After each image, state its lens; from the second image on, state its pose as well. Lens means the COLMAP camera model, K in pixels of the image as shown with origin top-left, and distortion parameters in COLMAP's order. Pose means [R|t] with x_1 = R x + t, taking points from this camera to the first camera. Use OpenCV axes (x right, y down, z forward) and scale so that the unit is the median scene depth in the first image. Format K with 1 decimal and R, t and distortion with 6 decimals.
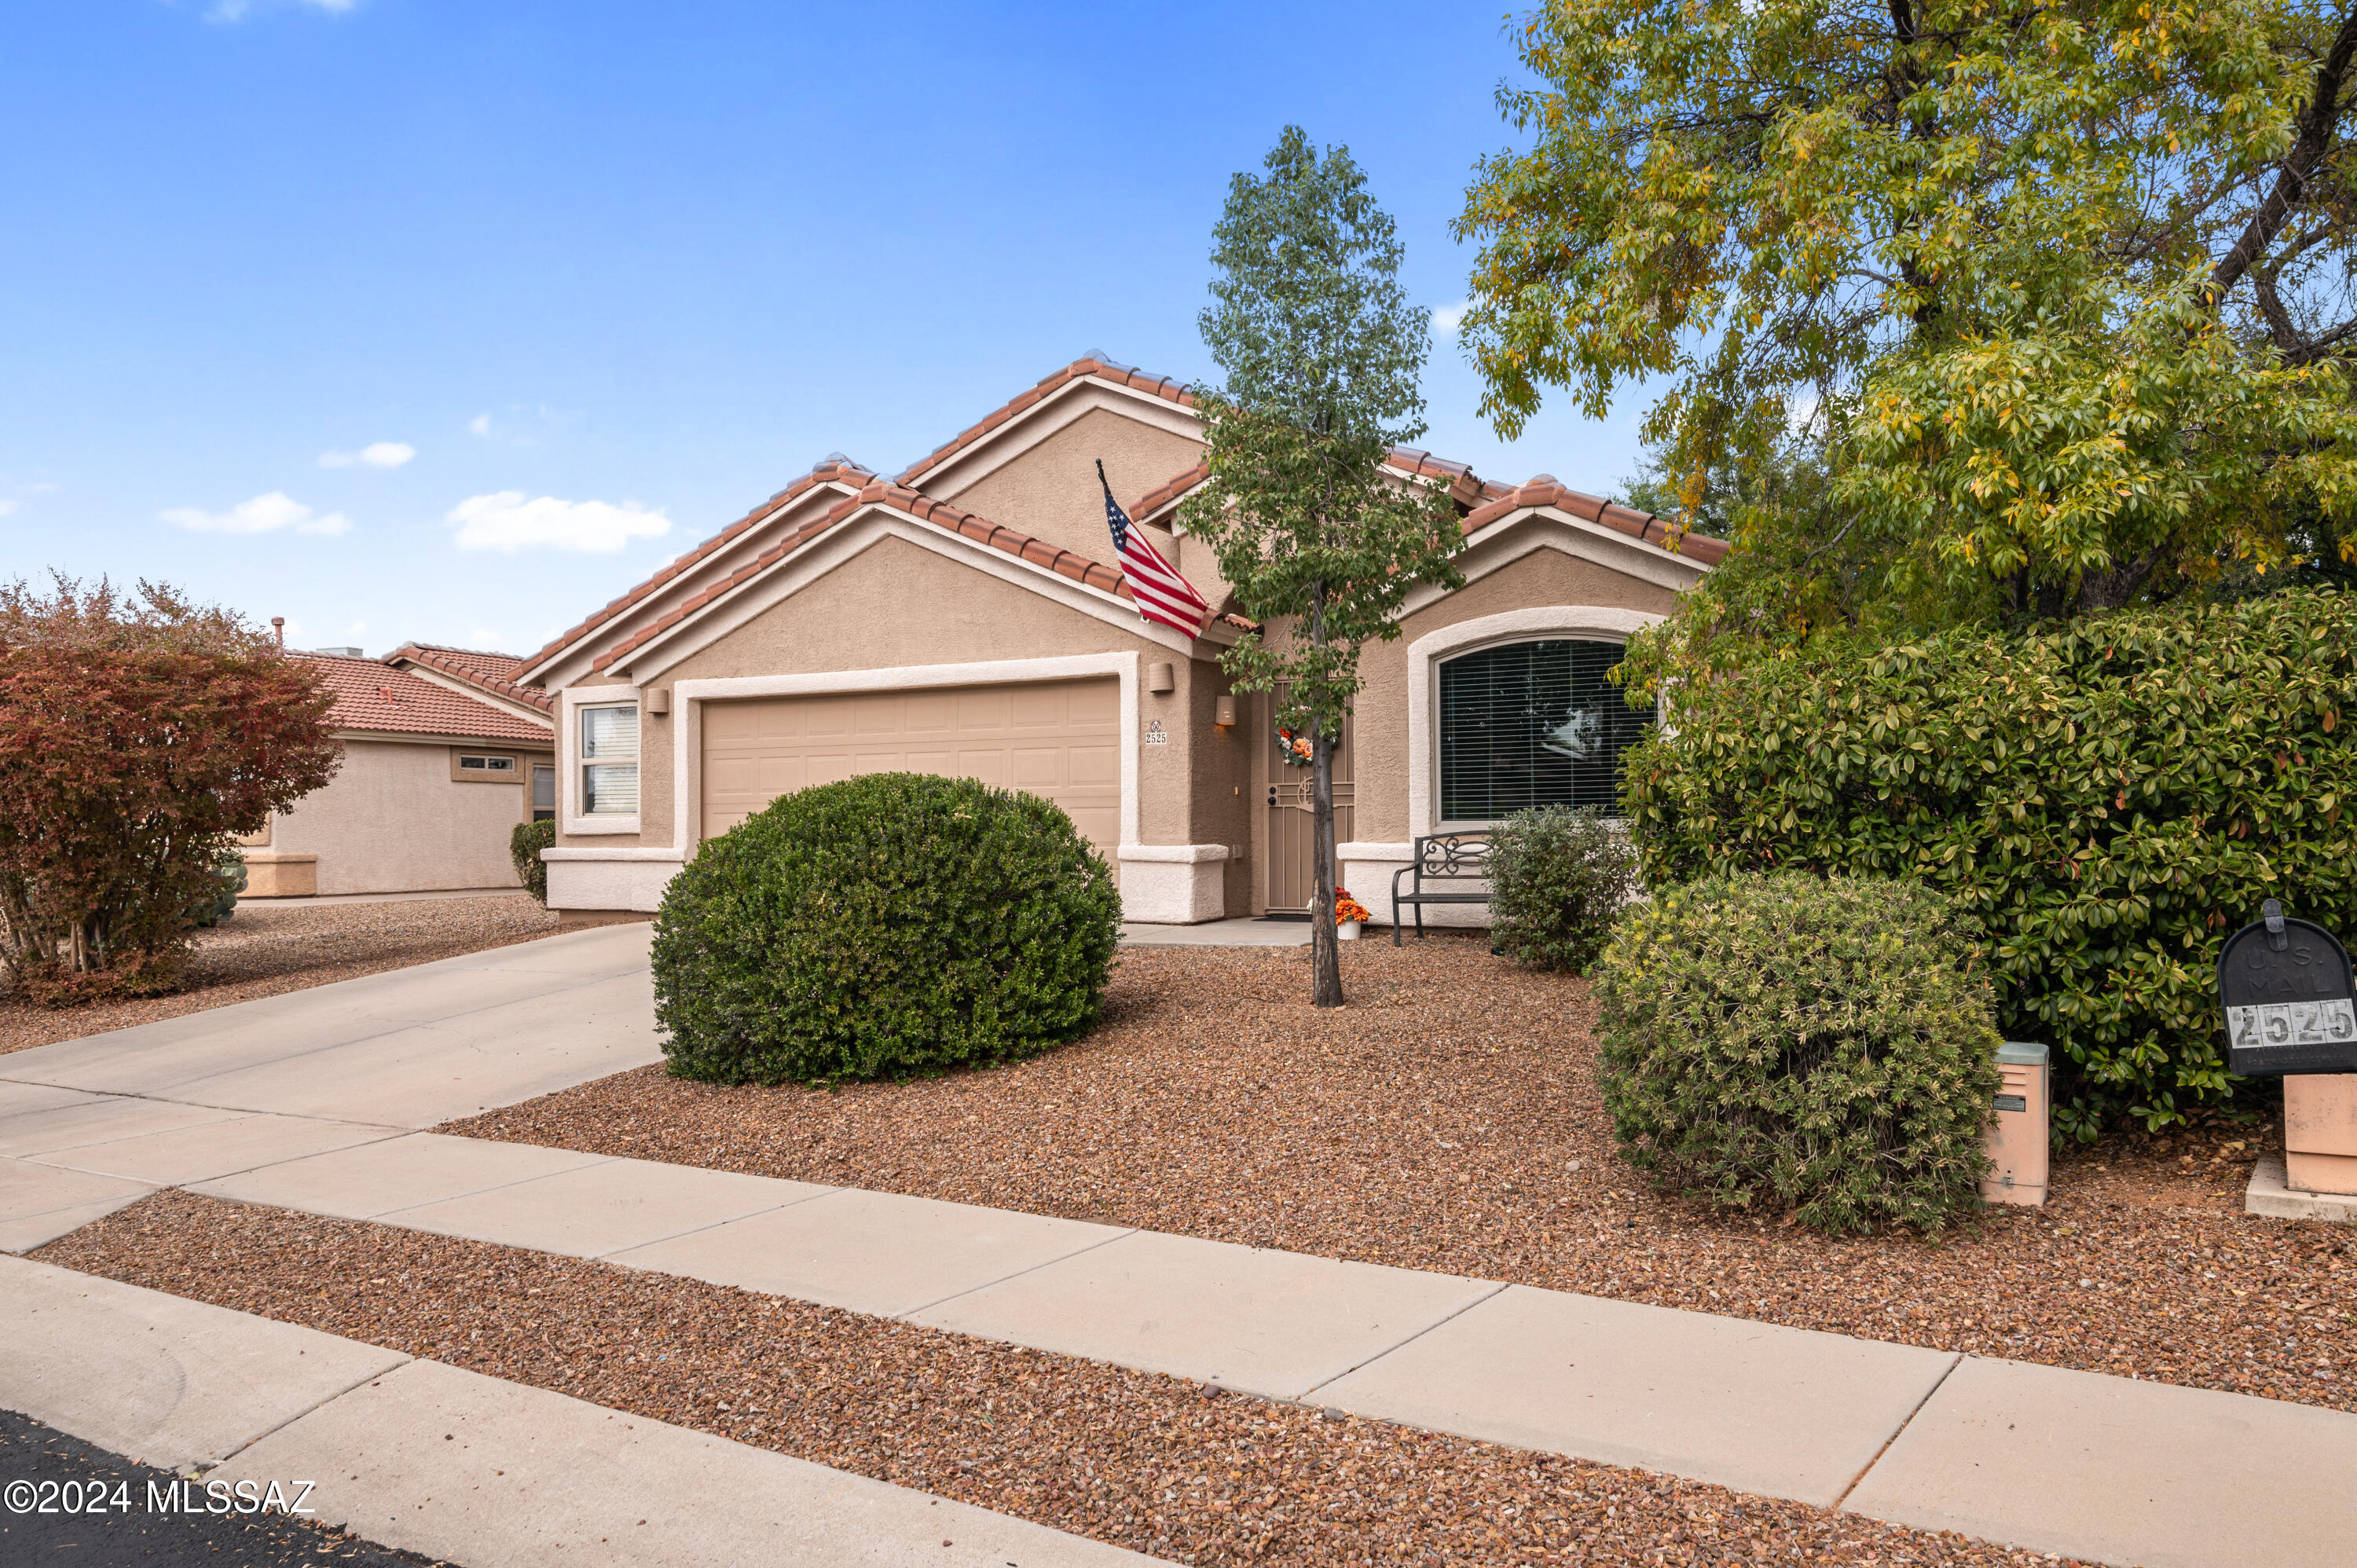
lens RADIAL K [[1728.6, 0, 1165.7], [0, 1728.6, 791.5], [0, 0, 1]] dist [0.021377, -0.002785]
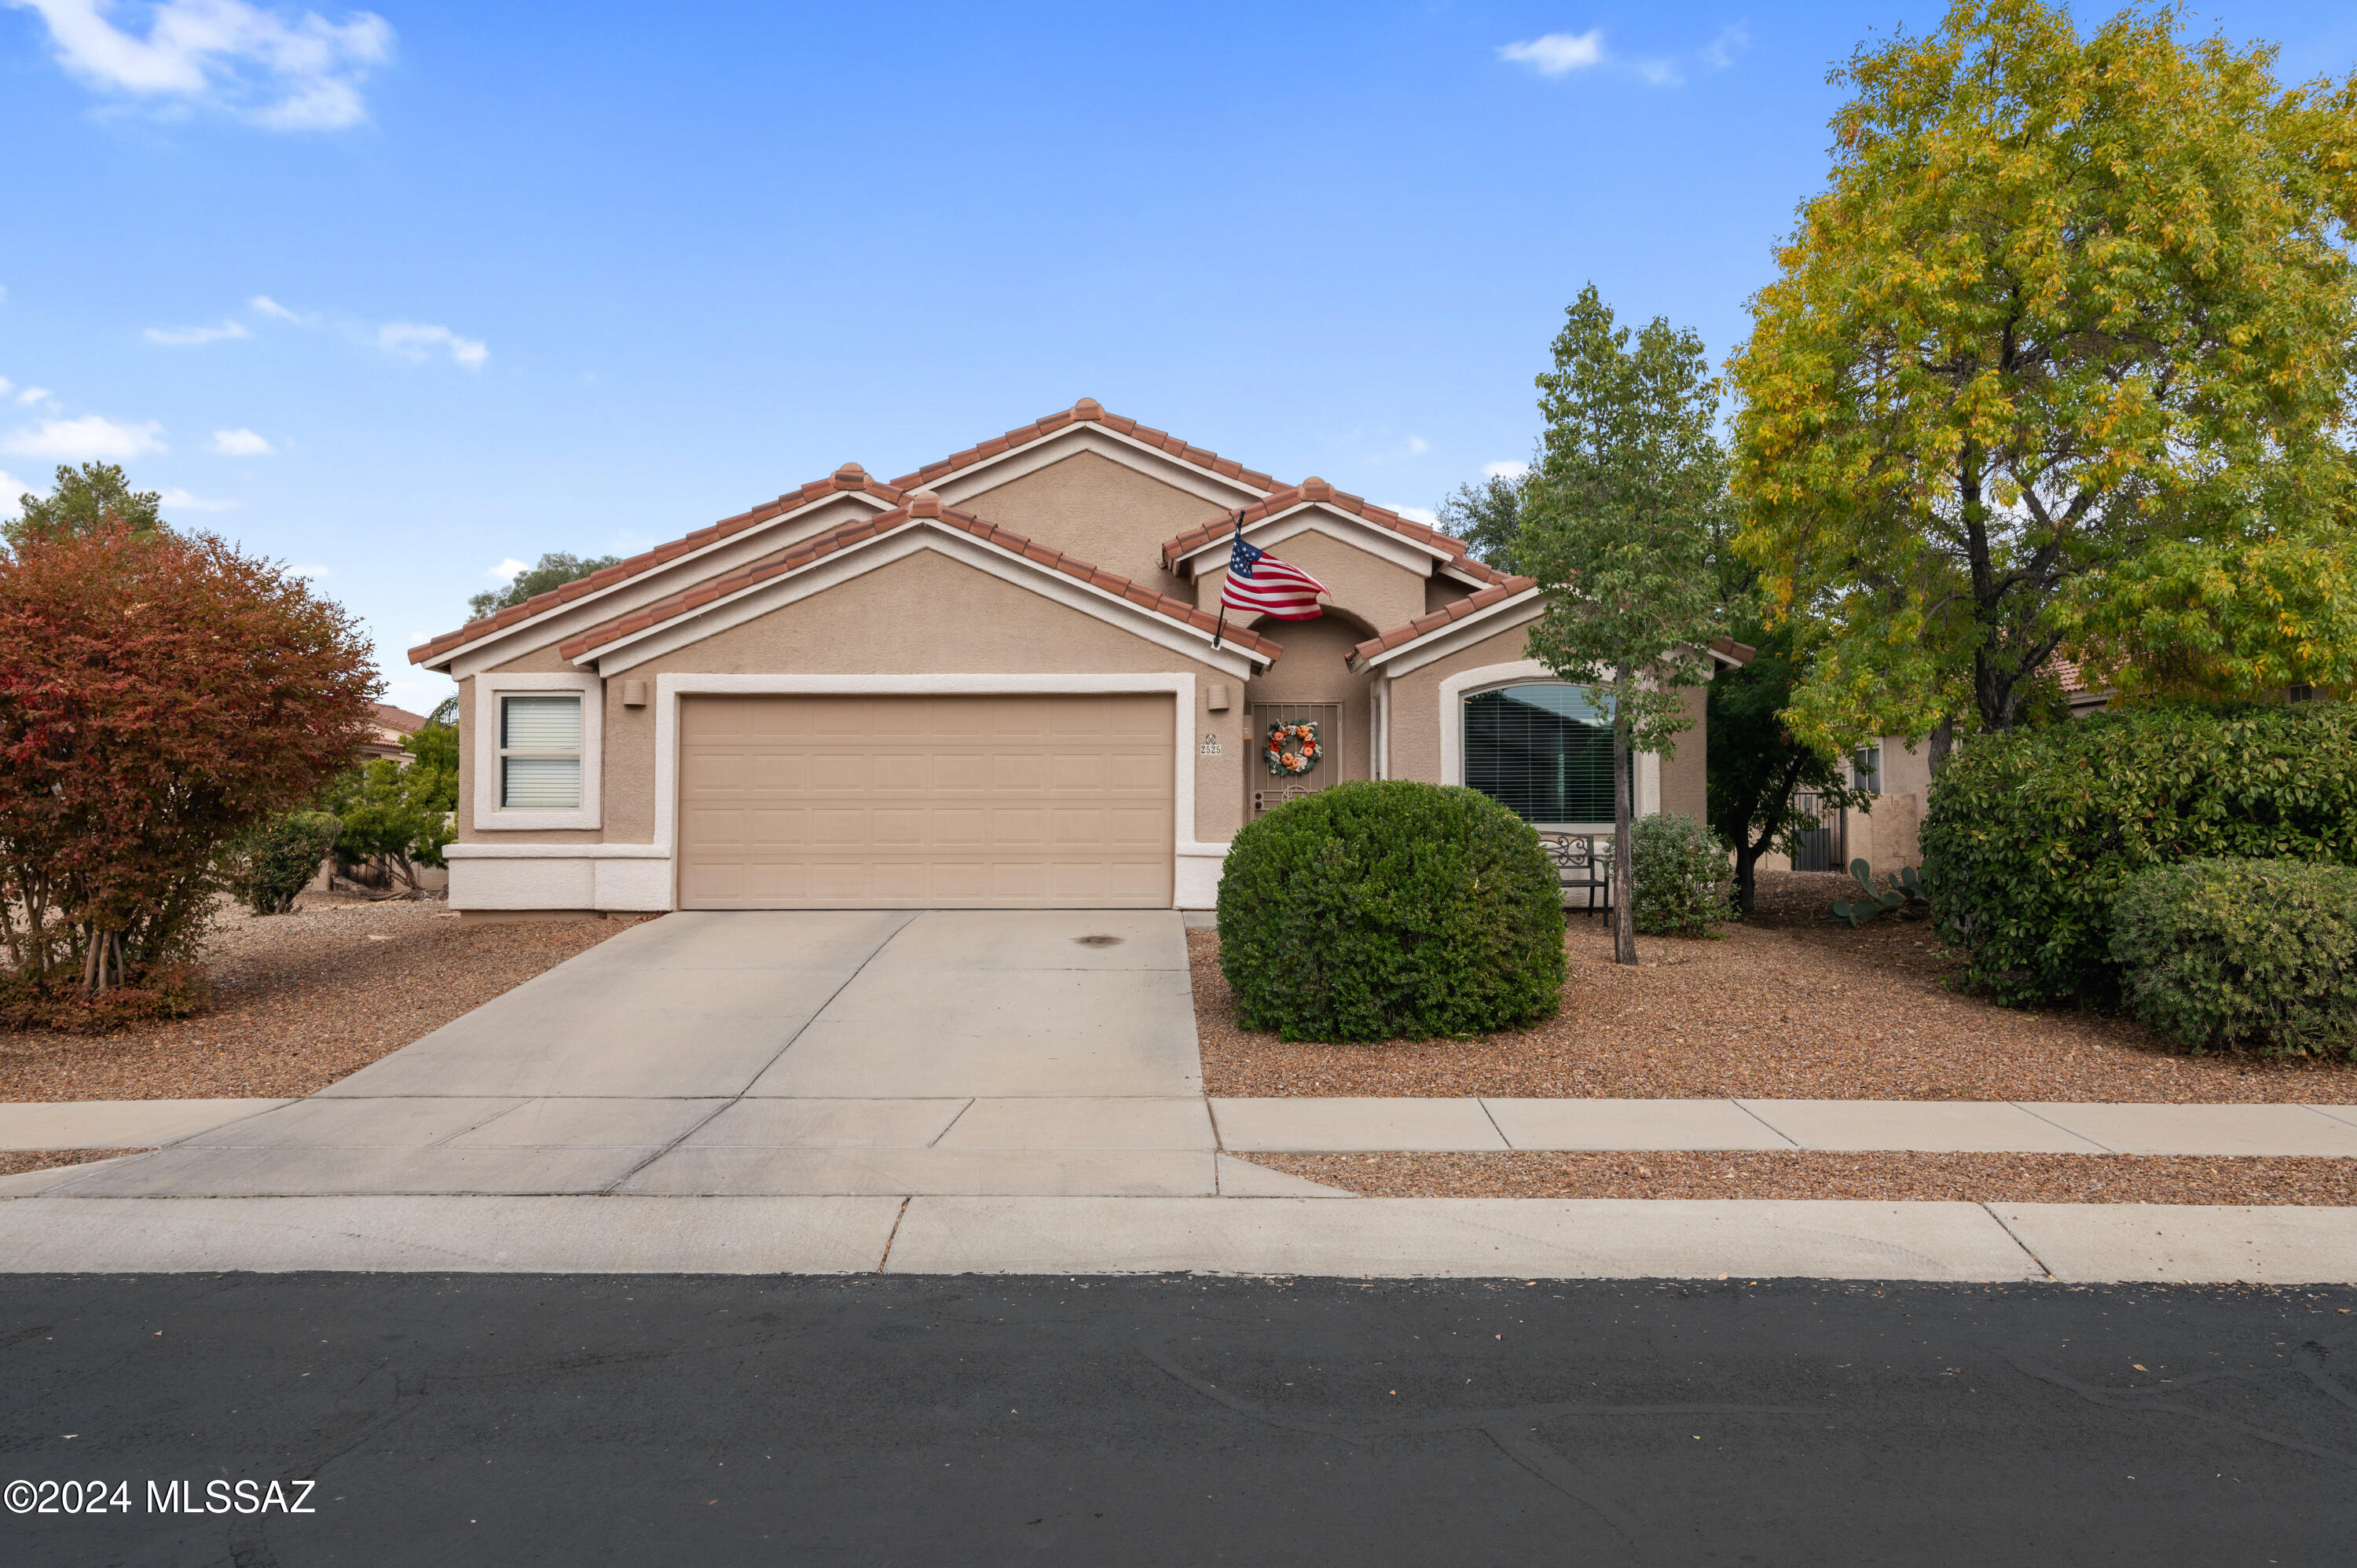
lens RADIAL K [[1626.9, 0, 1183.5], [0, 1626.9, 788.8], [0, 0, 1]] dist [-0.001770, -0.000661]
pose [[0.867711, 0.018606, 0.496721, -0.536294], [-0.016606, 0.999826, -0.008443, 0.004574], [-0.496792, -0.000922, 0.867869, 0.062012]]
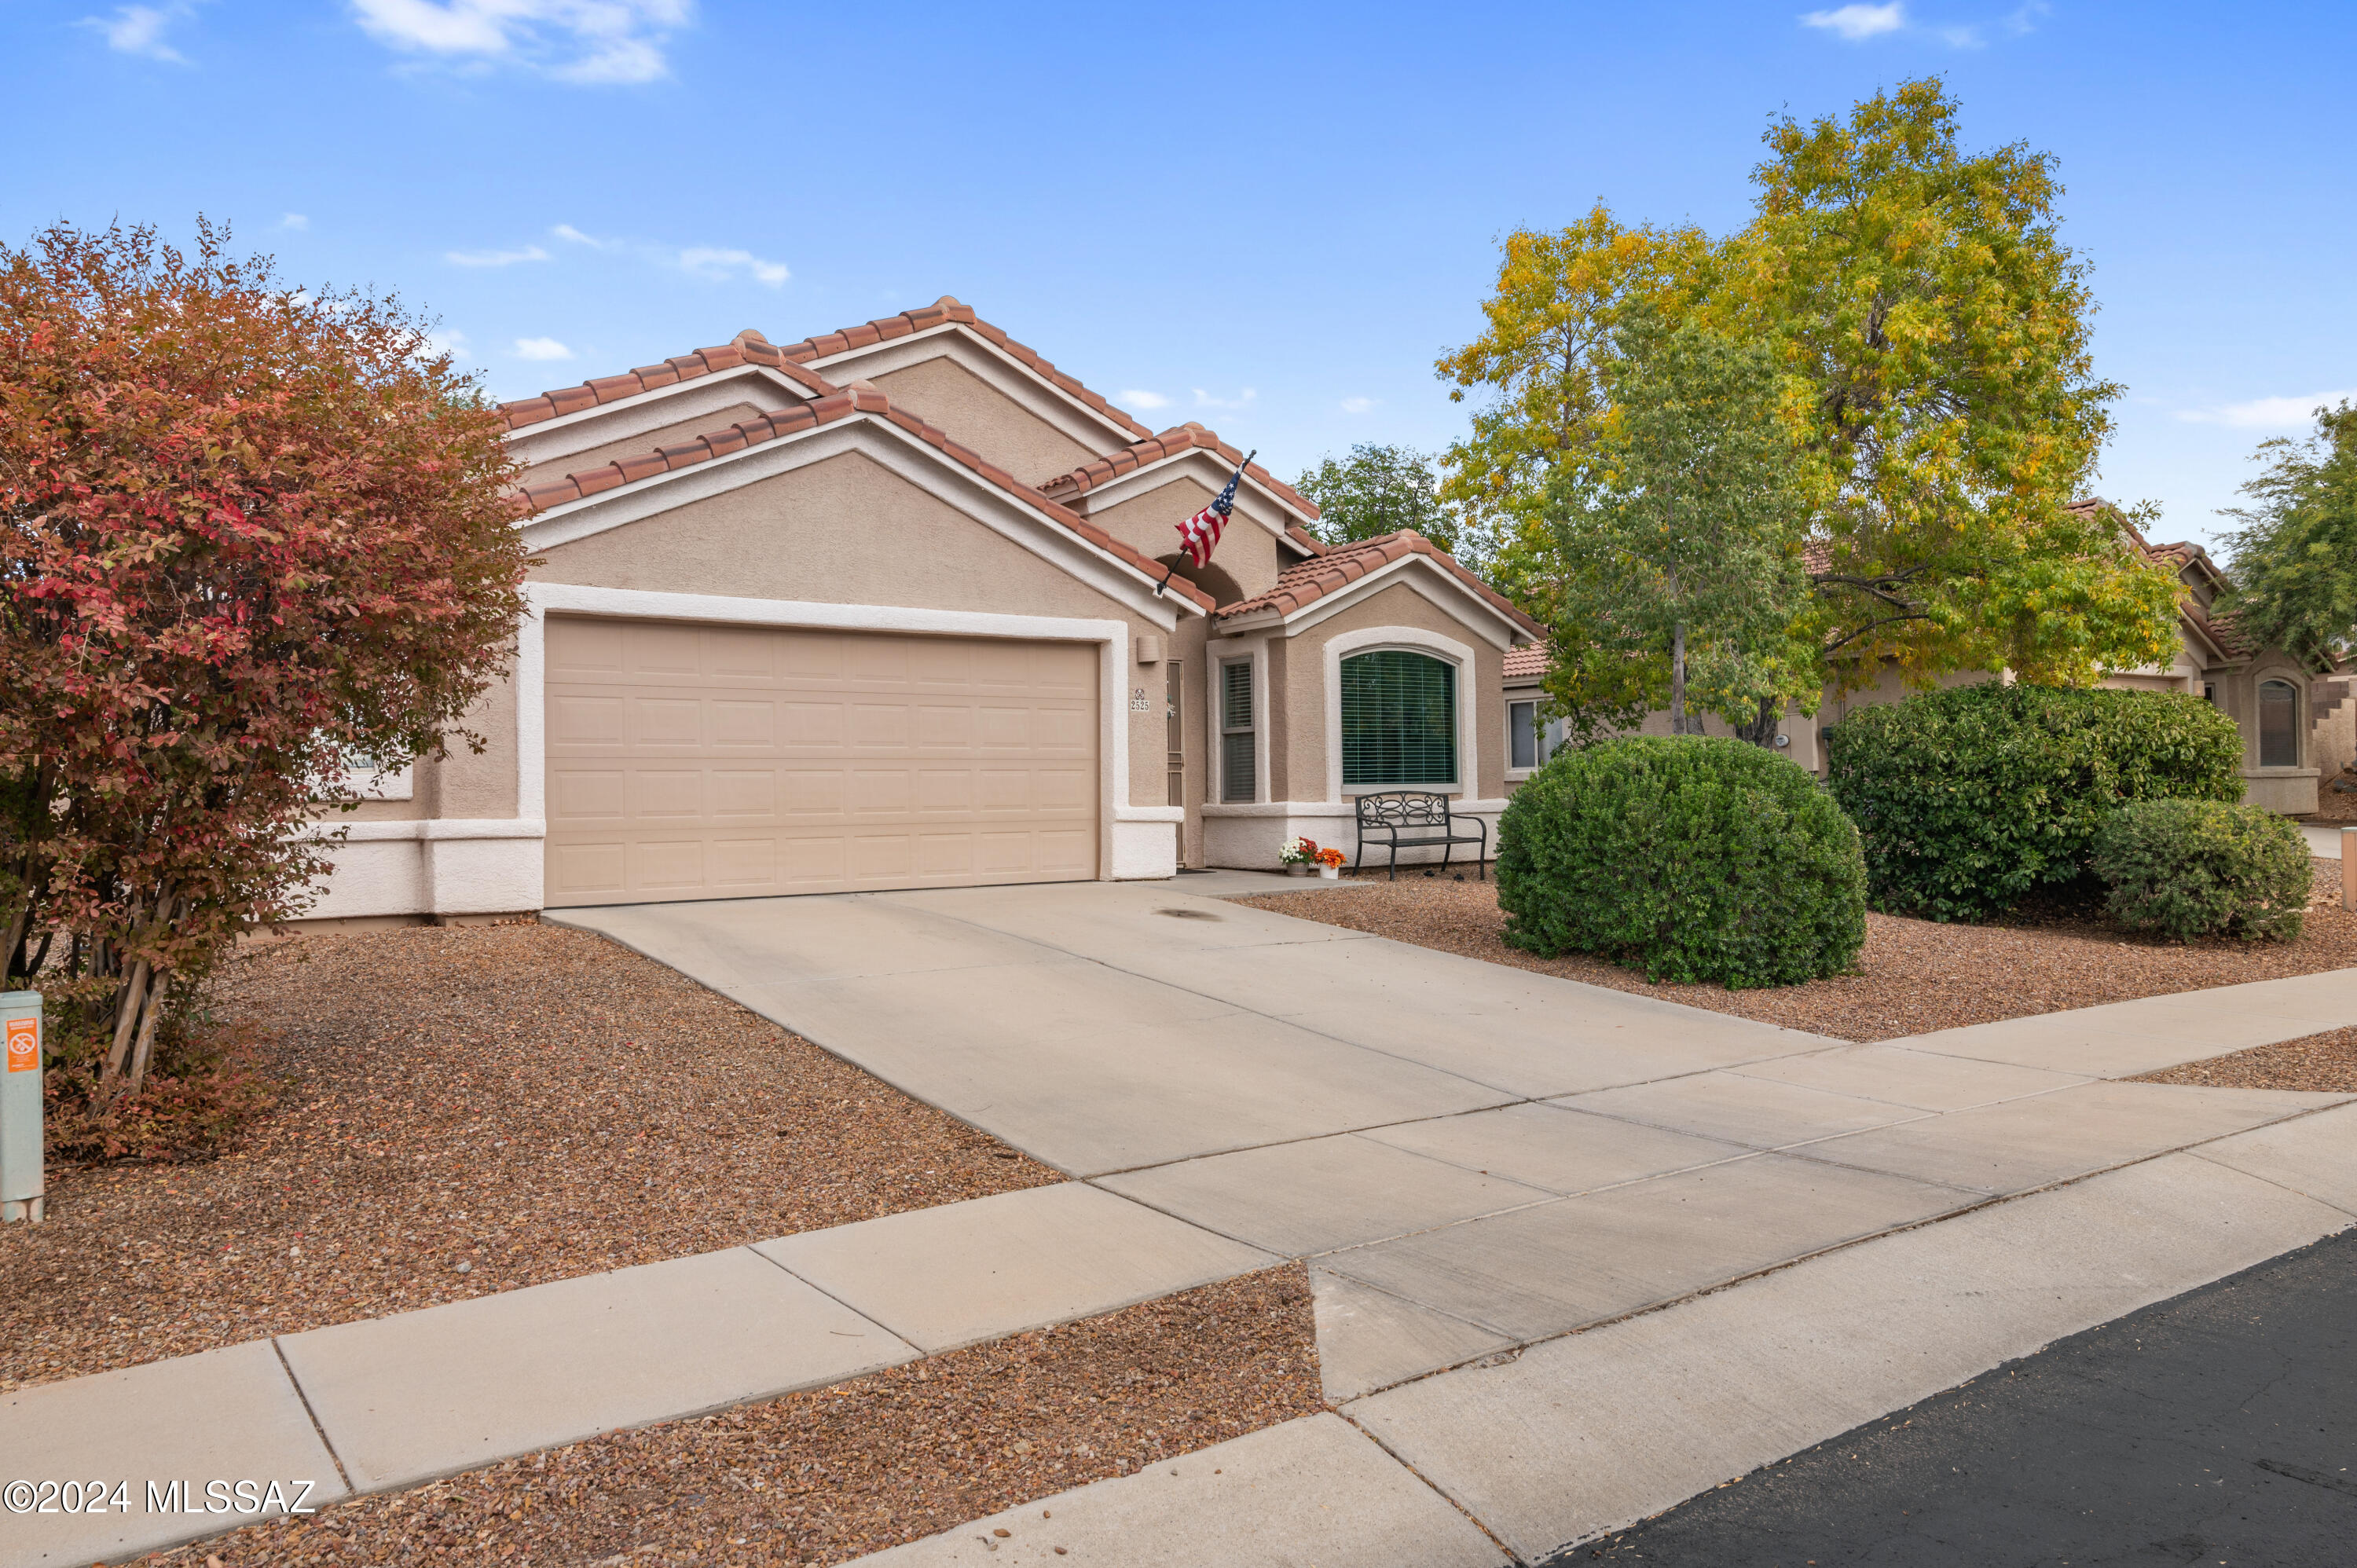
lens RADIAL K [[1626.9, 0, 1188.6], [0, 1626.9, 783.2], [0, 0, 1]] dist [-0.001770, -0.000661]
pose [[0.405949, 0.010441, 0.913836, -0.867546], [-0.009952, 0.999926, -0.007003, 0.022597], [-0.913841, -0.006252, 0.406023, 0.539448]]
